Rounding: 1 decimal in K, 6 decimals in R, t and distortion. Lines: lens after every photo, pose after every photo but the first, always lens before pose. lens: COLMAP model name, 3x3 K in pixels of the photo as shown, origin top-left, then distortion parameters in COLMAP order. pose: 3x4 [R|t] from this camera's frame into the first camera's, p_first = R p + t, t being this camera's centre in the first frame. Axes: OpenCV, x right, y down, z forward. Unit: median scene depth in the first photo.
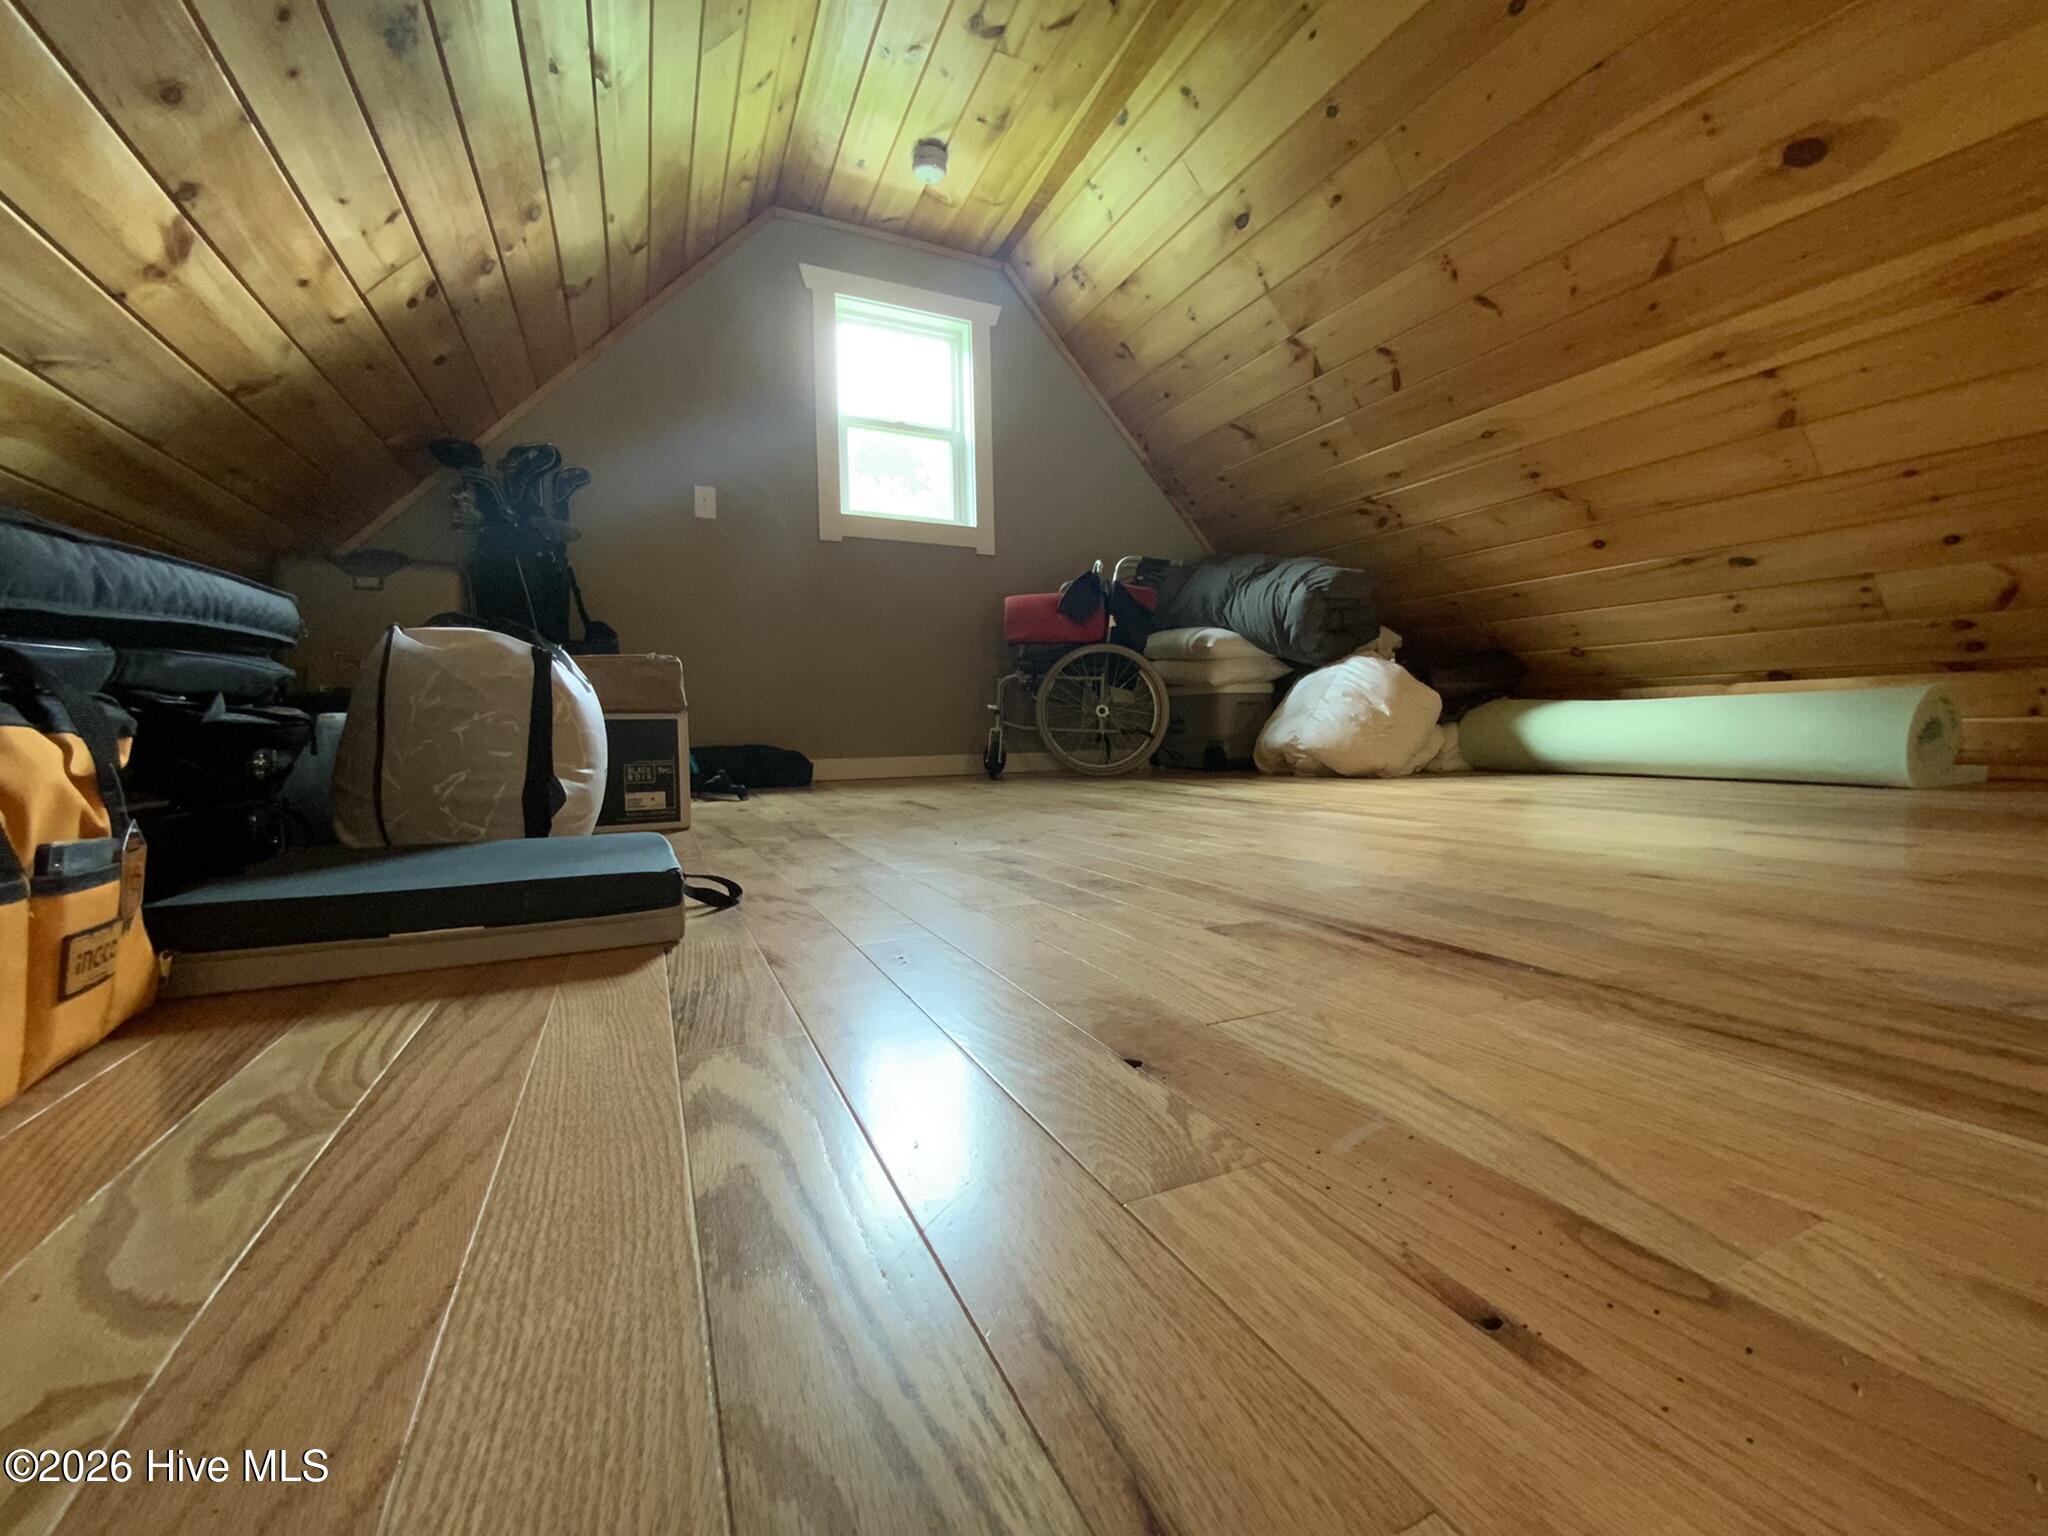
lens RADIAL K [[823.1, 0, 1024.0], [0, 823.1, 768.0], [0, 0, 1]] dist [0.023132, -0.018571]
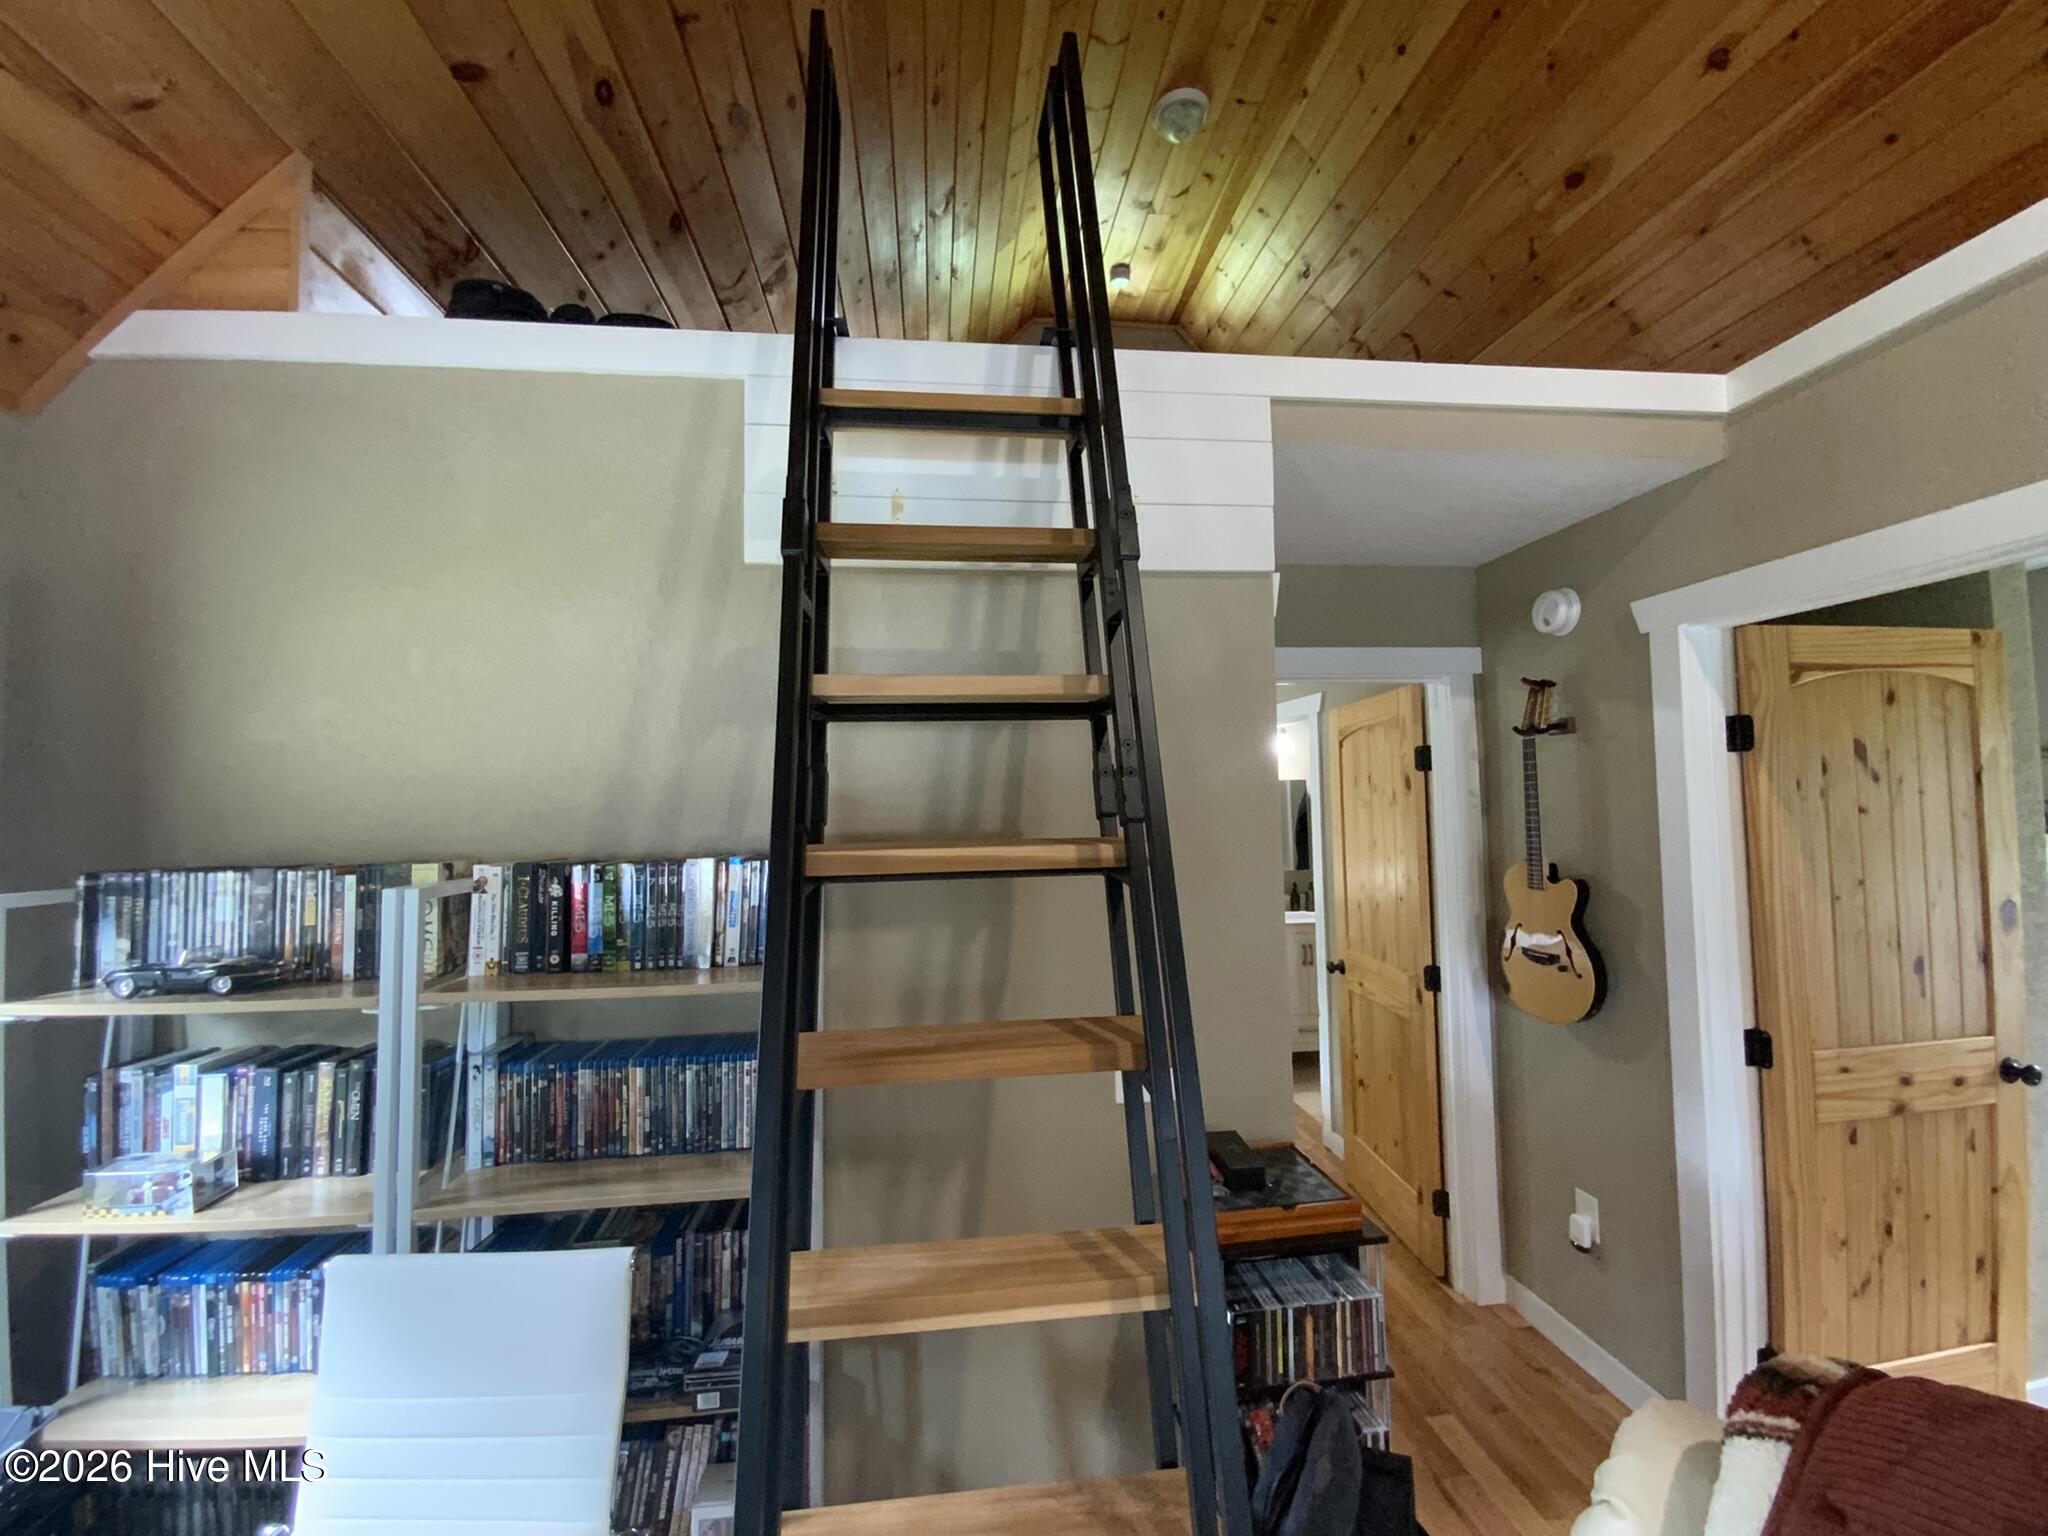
lens RADIAL K [[823.1, 0, 1024.0], [0, 823.1, 768.0], [0, 0, 1]] dist [0.023132, -0.018571]
pose [[0.950740, -0.013144, -0.309711, 0.227967], [-0.010969, 0.997048, -0.075987, 0.439197], [0.309795, 0.075642, 0.947790, -0.643255]]
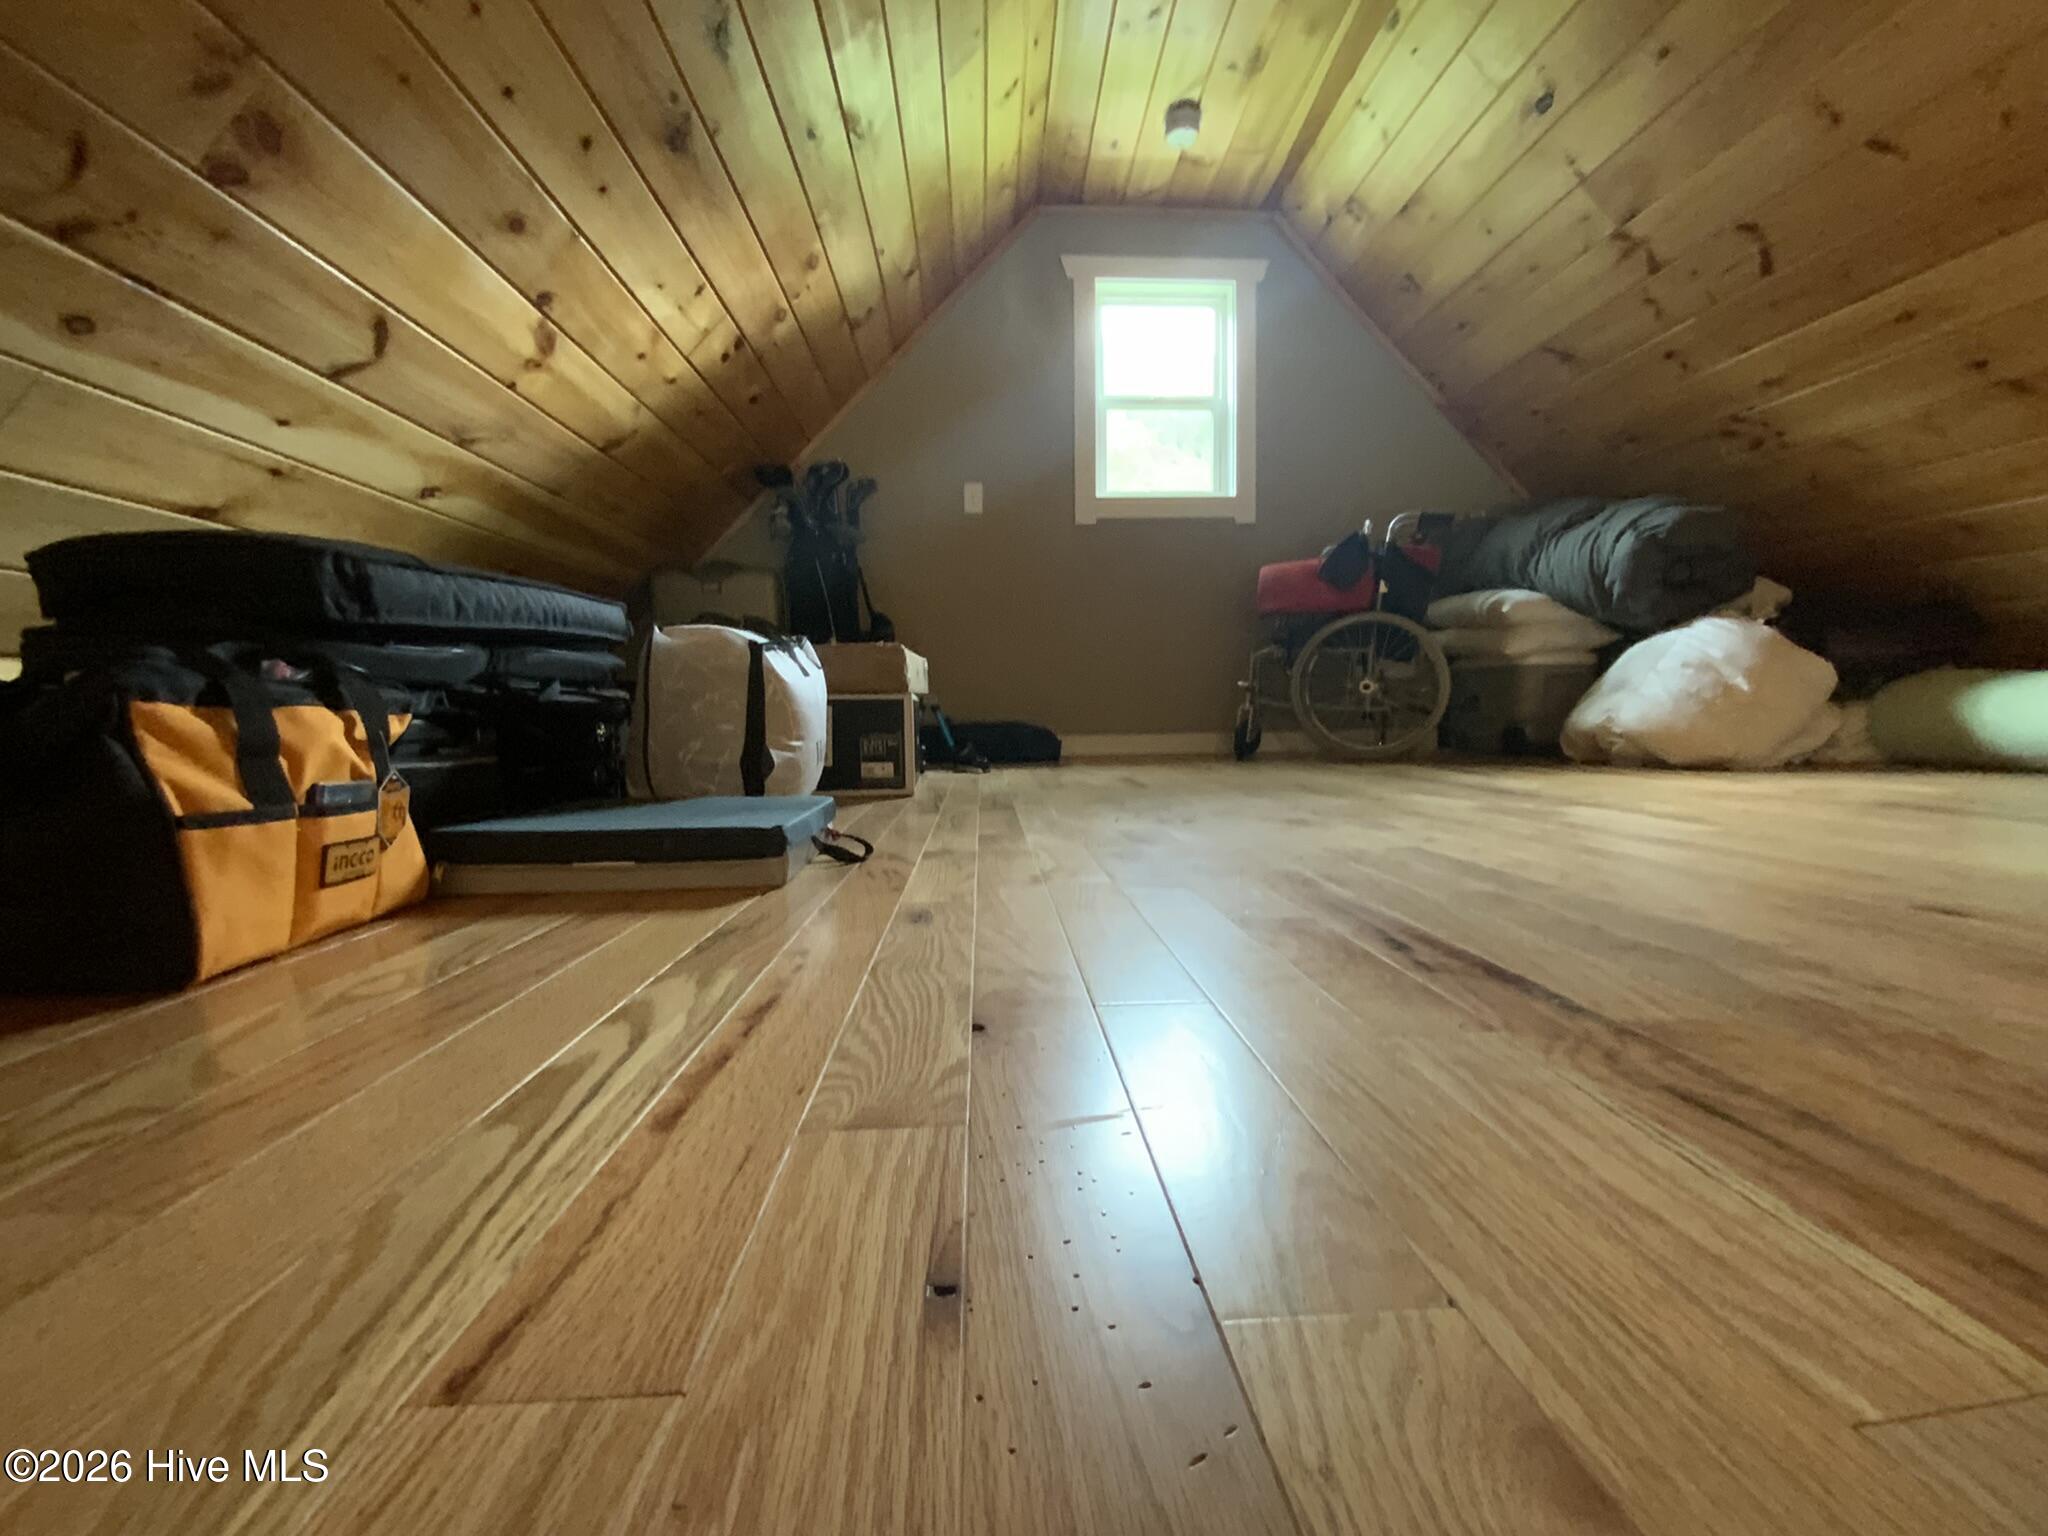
lens RADIAL K [[826.4, 0, 1024.0], [0, 826.4, 768.0], [0, 0, 1]] dist [0.007891, -0.008609]
pose [[0.930024, 0.029049, -0.366348, 0.099396], [-0.018973, 0.999337, 0.031078, -0.001529], [0.367008, -0.021953, 0.929959, 0.008815]]
